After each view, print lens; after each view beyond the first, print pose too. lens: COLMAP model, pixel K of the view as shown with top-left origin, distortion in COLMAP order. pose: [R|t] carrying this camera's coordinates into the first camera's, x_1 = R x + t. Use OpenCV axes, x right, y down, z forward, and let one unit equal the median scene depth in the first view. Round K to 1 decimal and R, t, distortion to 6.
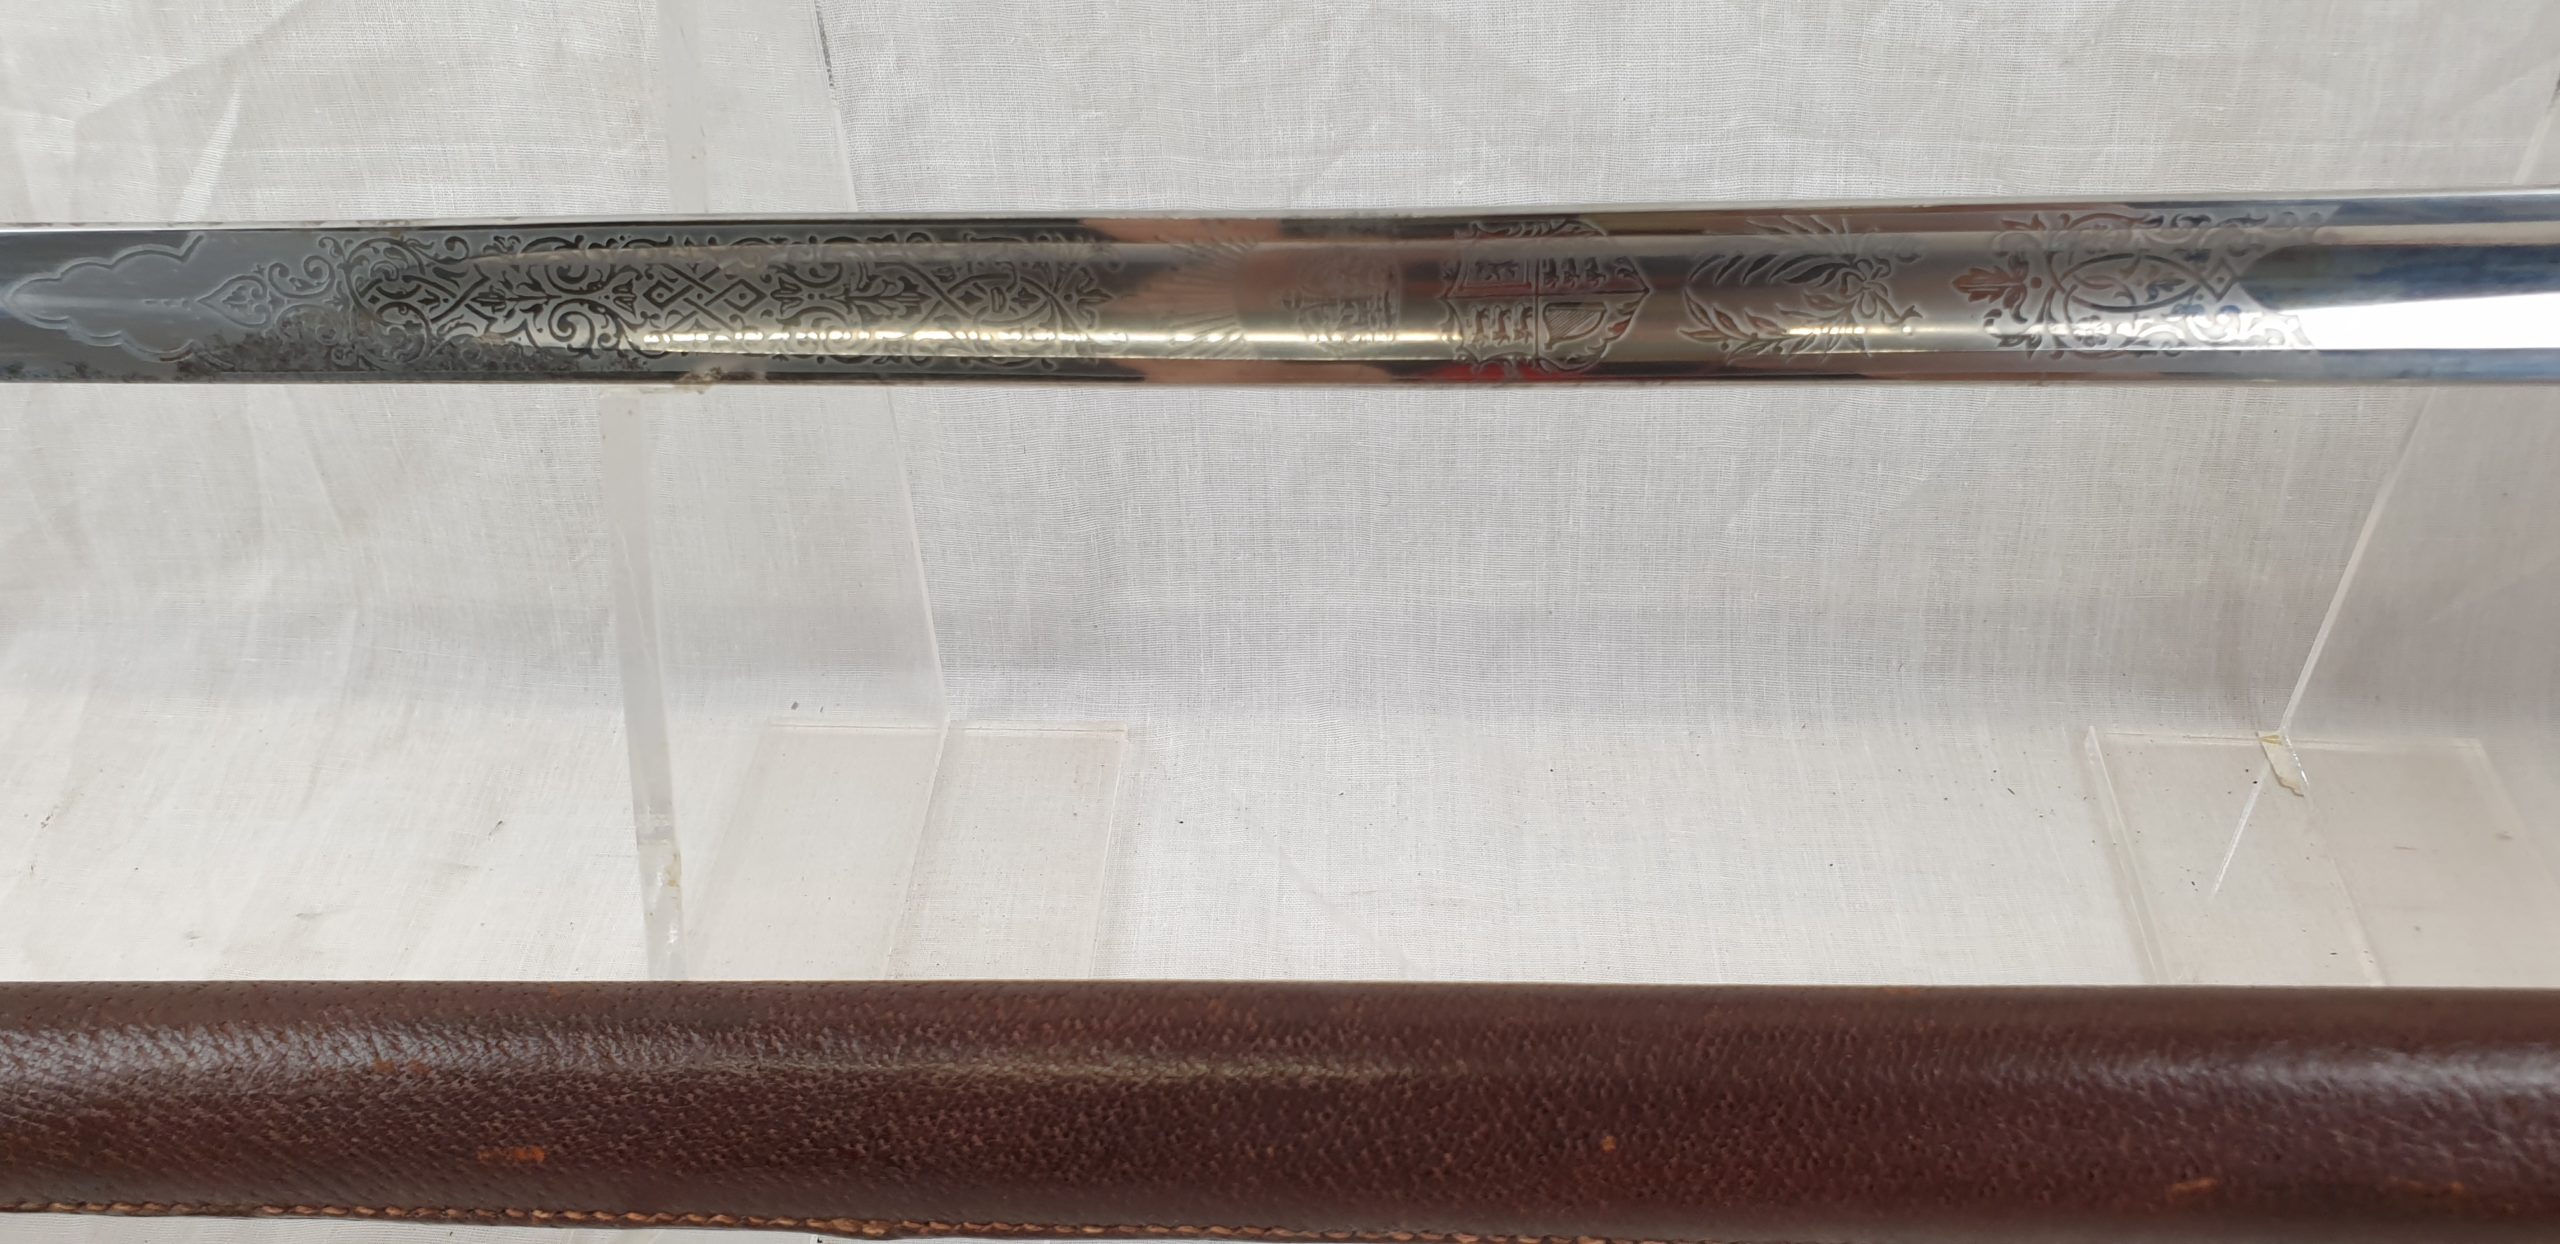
lens RADIAL K [[2012.6, 0, 1287.0], [0, 2012.6, 701.3], [0, 0, 1]] dist [0.017787, -0.040460]
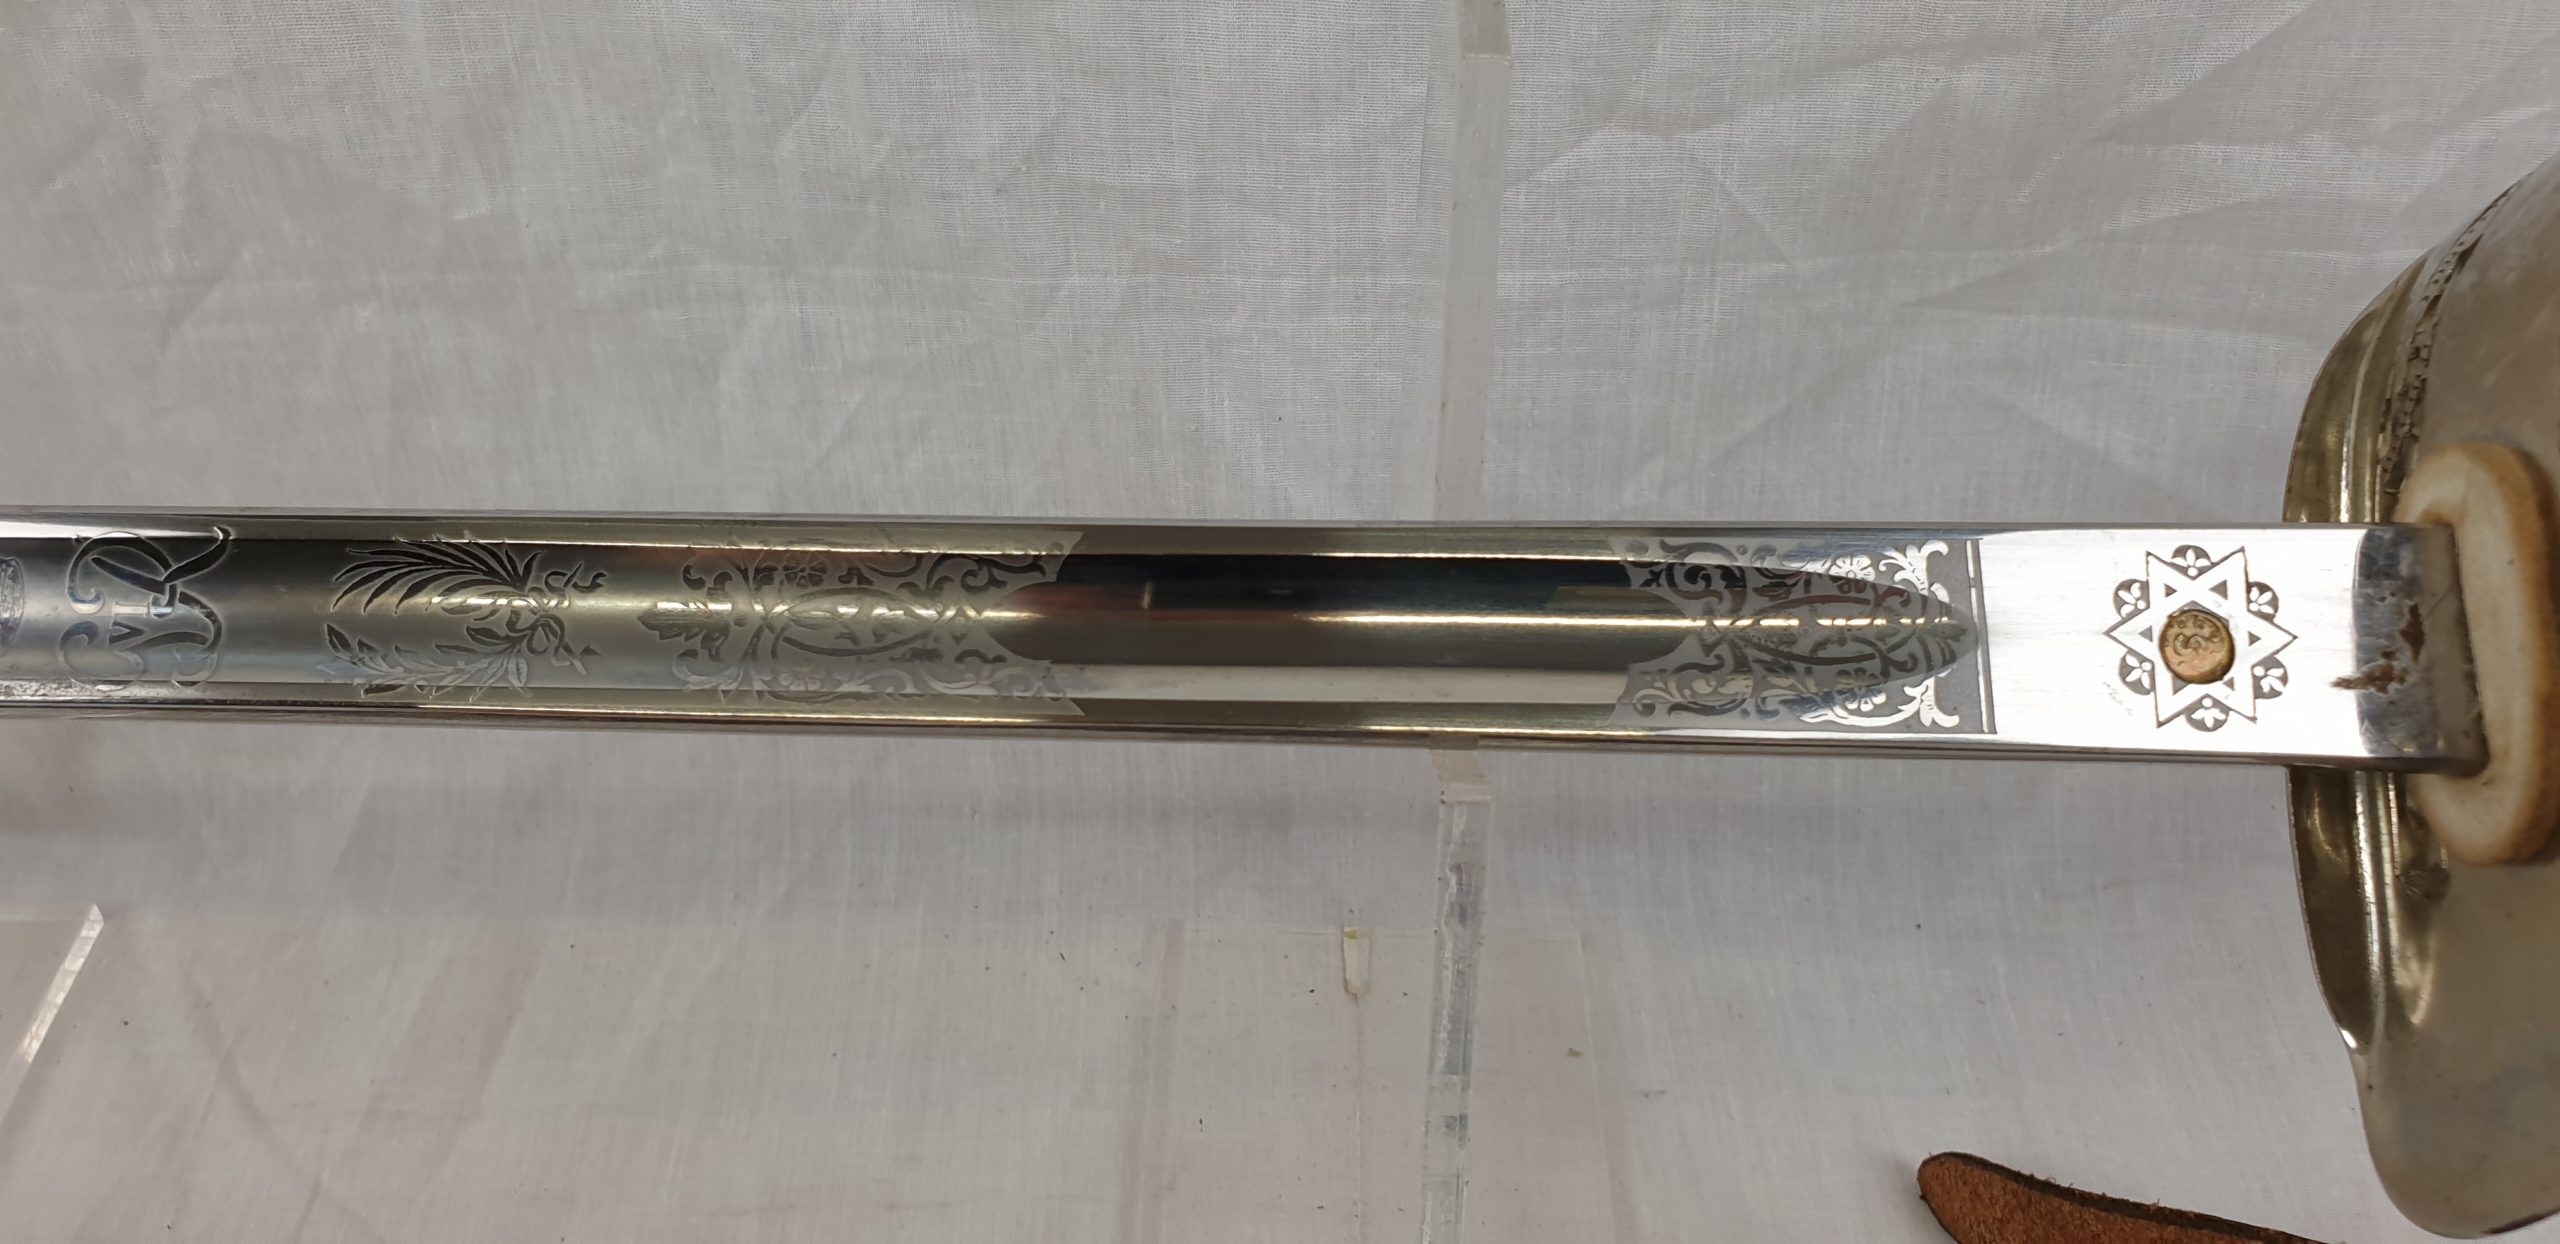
lens RADIAL K [[2012.6, 0, 1327.3], [0, 2012.6, 685.3], [0, 0, 1]] dist [0.017787, -0.040460]
pose [[0.994910, -0.020868, 0.098584, 0.428432], [0.017004, 0.999060, 0.039877, -0.123472], [-0.099323, -0.037998, 0.994329, 0.062672]]
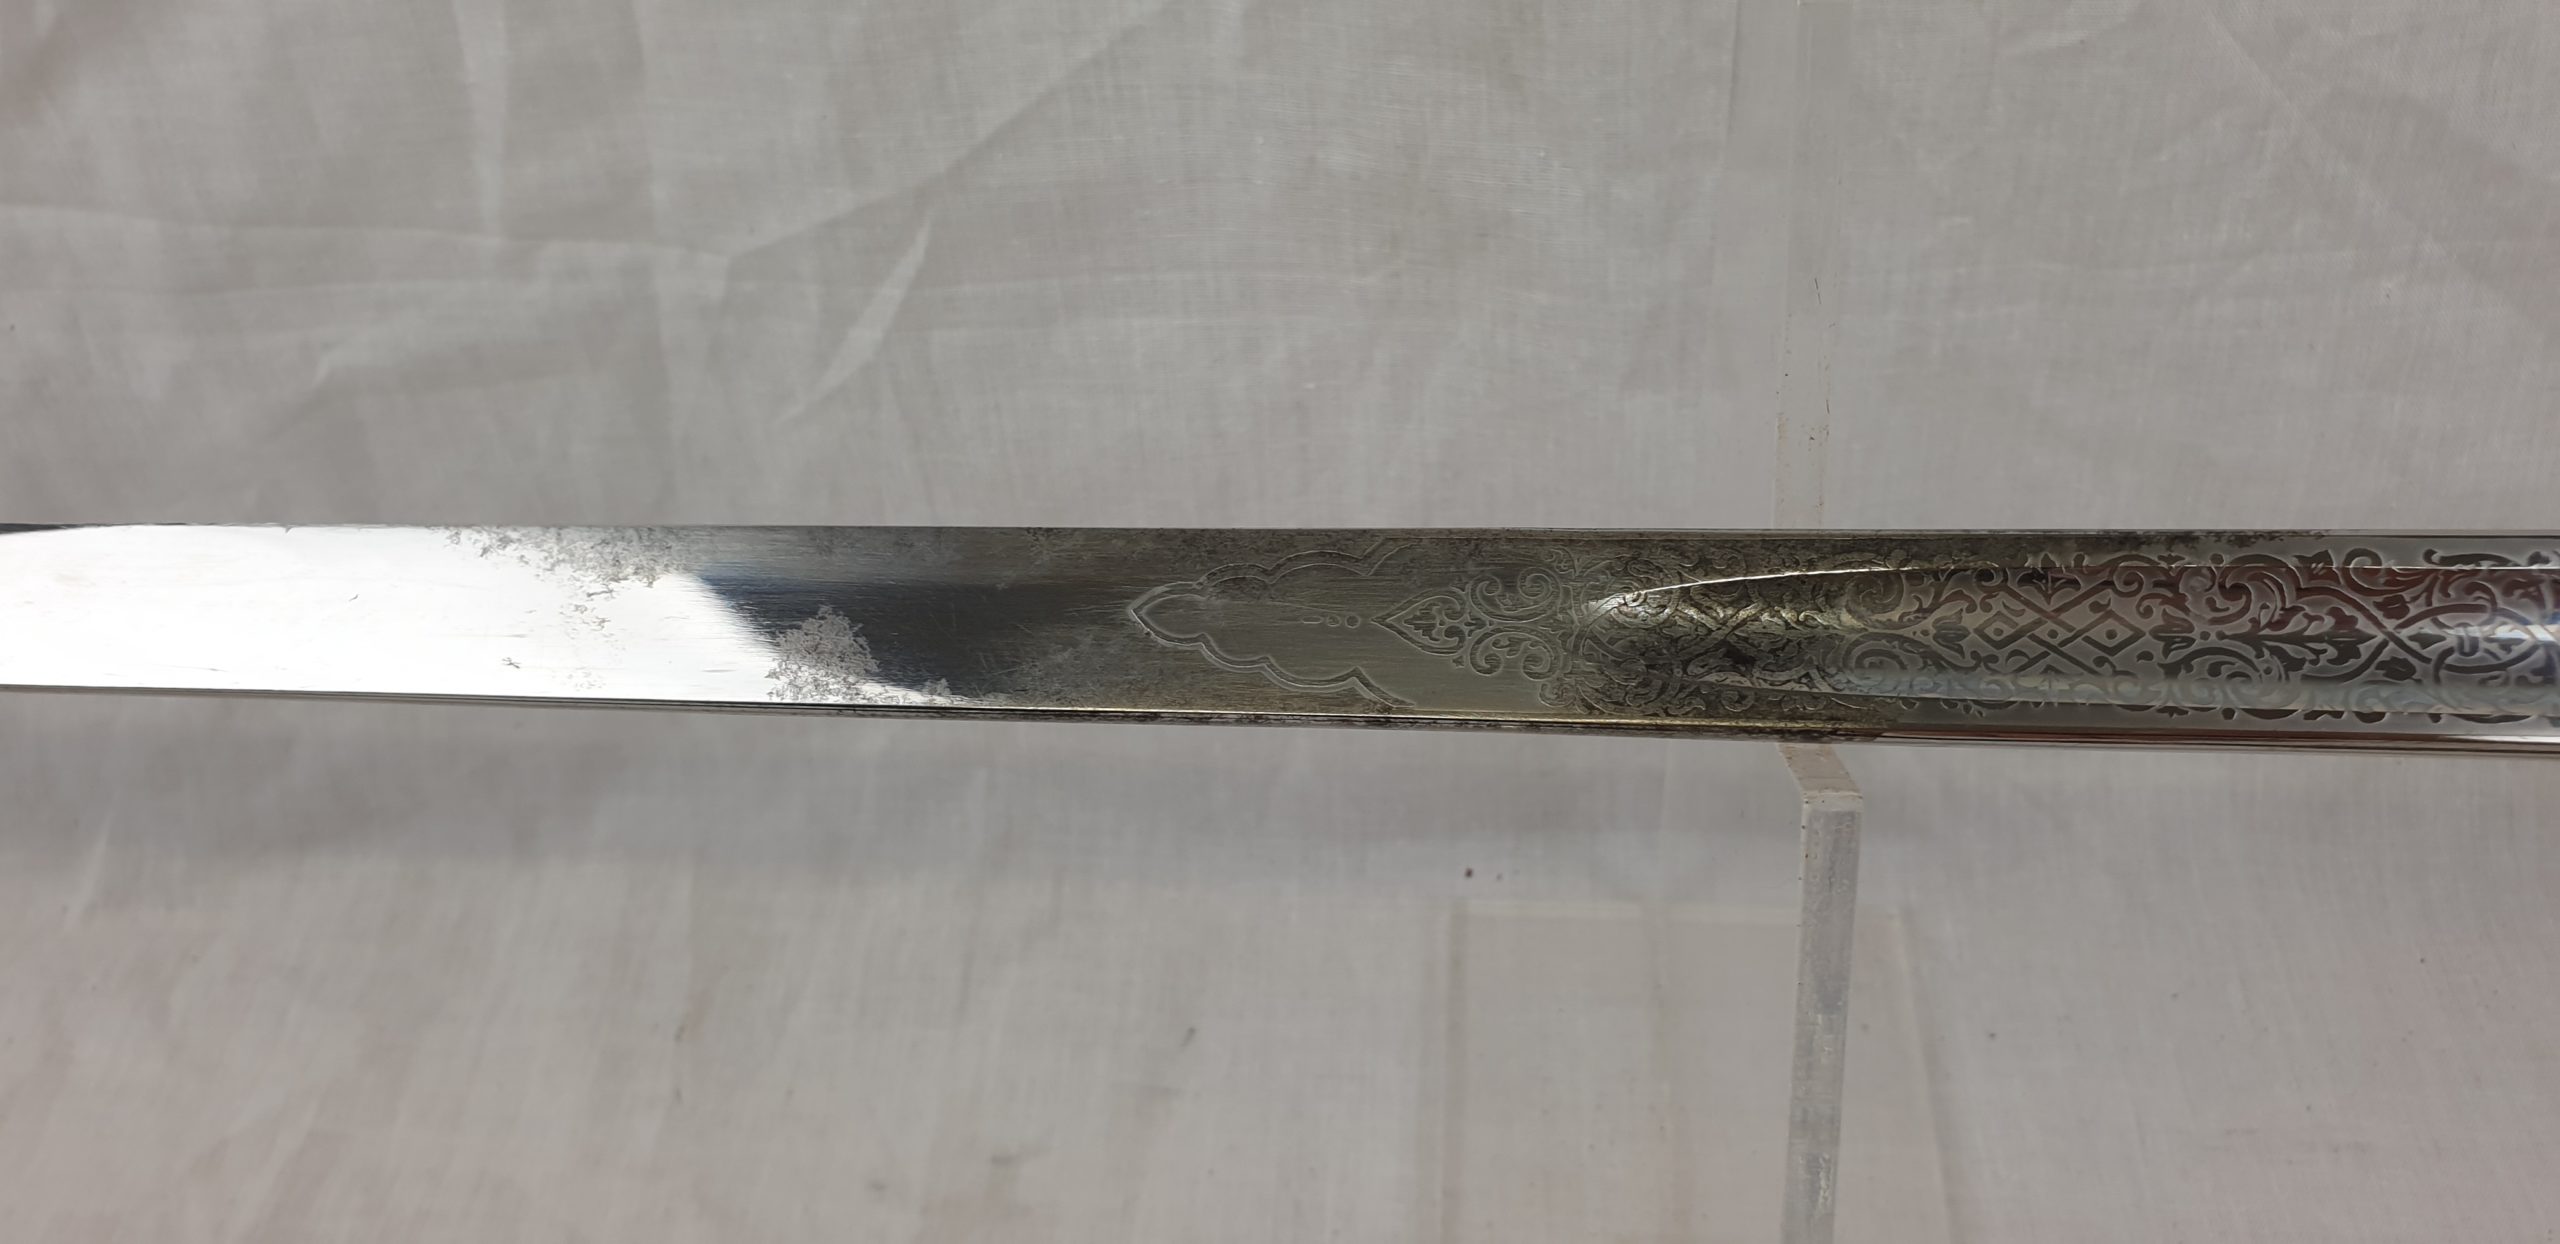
lens RADIAL K [[2012.6, 0, 1275.0], [0, 2012.6, 641.6], [0, 0, 1]] dist [0.017787, -0.040460]
pose [[0.998292, -0.018714, -0.055345, -0.331267], [0.021487, 0.998521, 0.049945, -0.167023], [0.054328, -0.051049, 0.997217, 0.153541]]
